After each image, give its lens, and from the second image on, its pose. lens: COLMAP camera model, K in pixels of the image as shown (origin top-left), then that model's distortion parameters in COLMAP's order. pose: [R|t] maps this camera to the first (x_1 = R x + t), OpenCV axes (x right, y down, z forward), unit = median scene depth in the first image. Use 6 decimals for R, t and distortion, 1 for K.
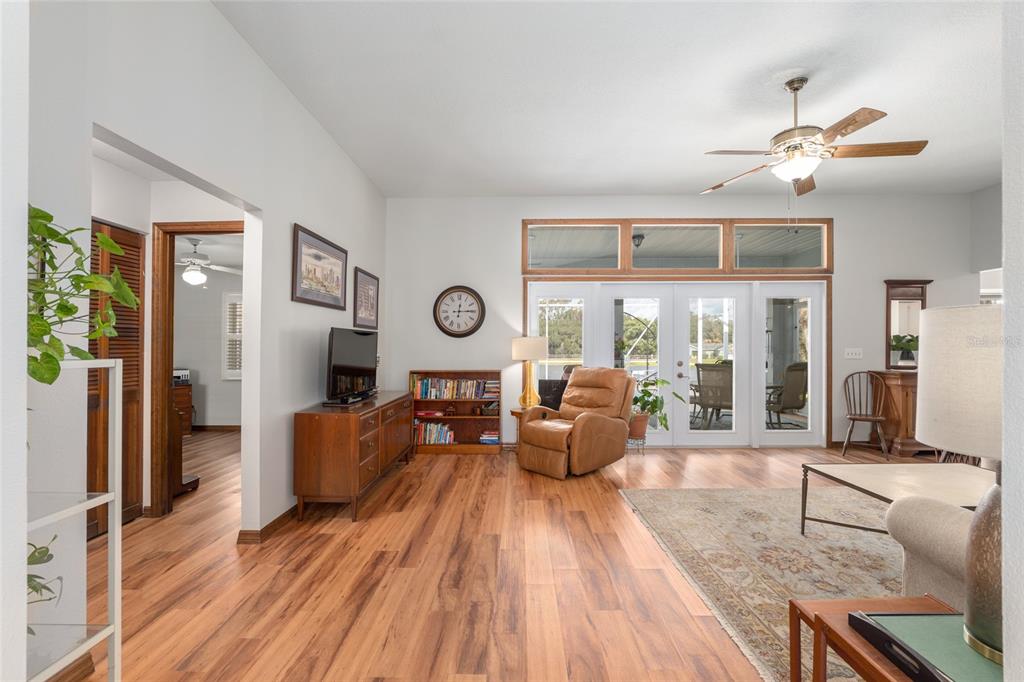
lens RADIAL K [[438.2, 0, 512.2], [0, 438.2, 351.8], [0, 0, 1]] dist [-0.014396, 0.002393]
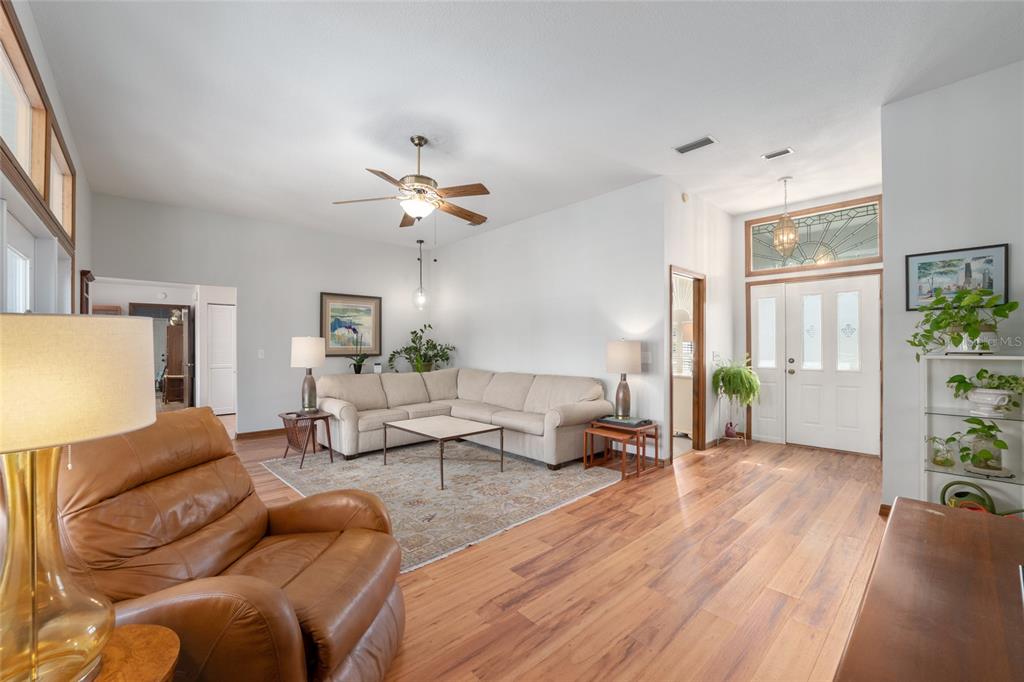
lens RADIAL K [[413.0, 0, 517.8], [0, 413.0, 342.2], [0, 0, 1]] dist [-0.012472, 0.000721]
pose [[-0.696924, 0.010904, 0.717062, -0.233394], [0.013866, 0.999902, -0.001729, -0.018674], [-0.717011, 0.008738, -0.697007, 0.956843]]
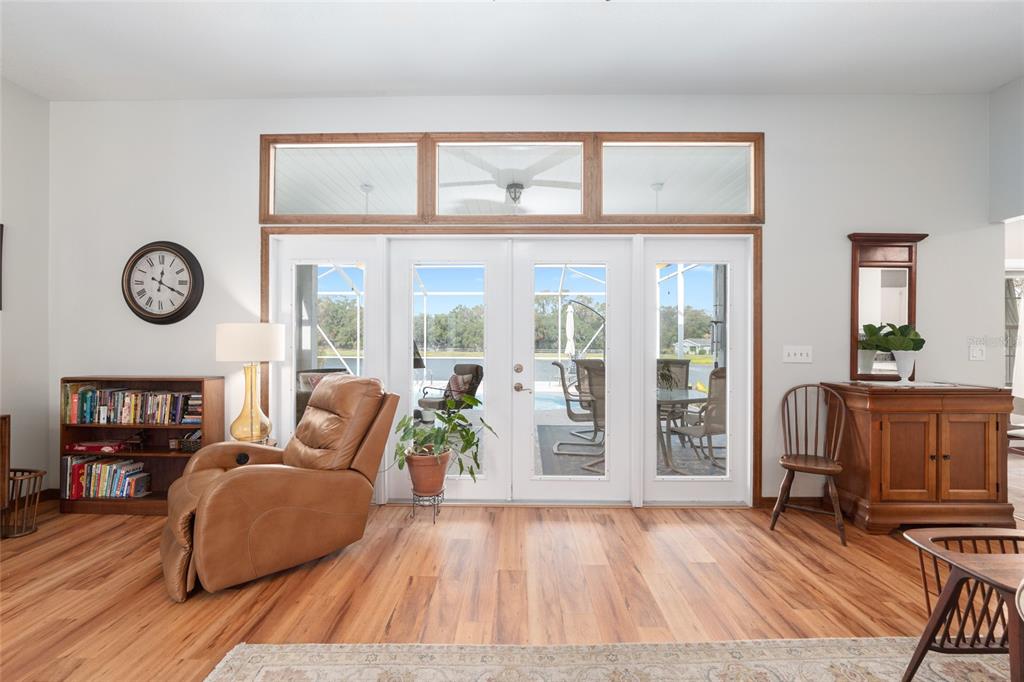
lens RADIAL K [[438.2, 0, 512.3], [0, 438.2, 344.0], [0, 0, 1]] dist [-0.014396, 0.002393]
pose [[0.999973, 0.007001, -0.002190, 0.392869], [-0.007009, 0.999970, -0.003420, -0.005668], [0.002166, 0.003436, 0.999992, 0.393412]]
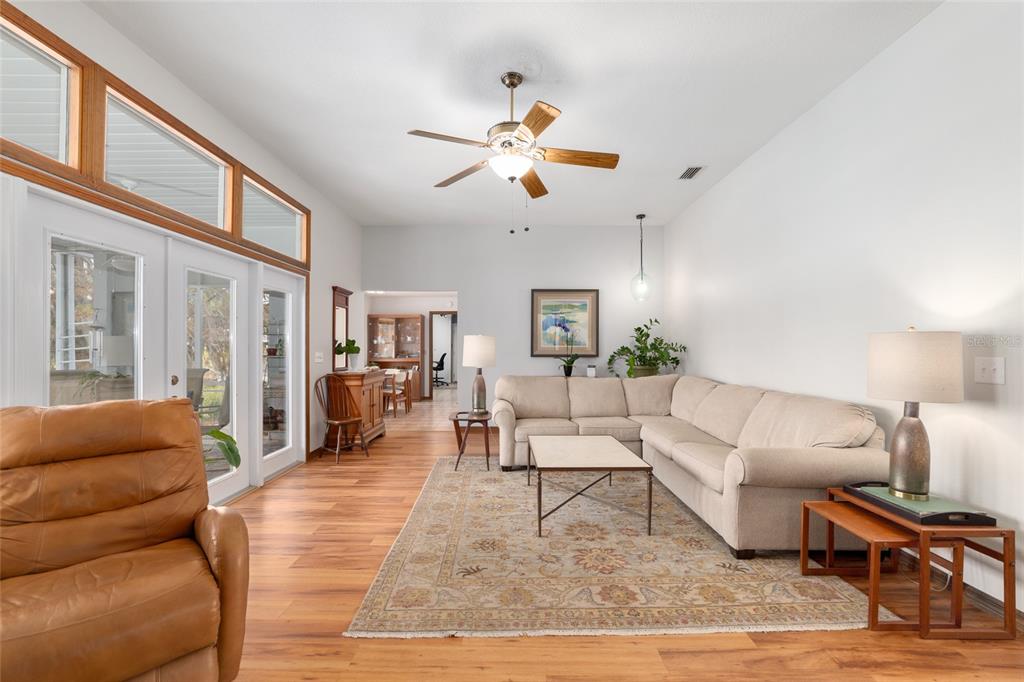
lens RADIAL K [[438.2, 0, 510.1], [0, 438.2, 344.3], [0, 0, 1]] dist [-0.014396, 0.002393]
pose [[-0.012433, 0.011211, 0.999860, -0.191225], [0.012215, 0.999864, -0.011059, -0.007727], [-0.999848, 0.012076, -0.012568, 0.597711]]
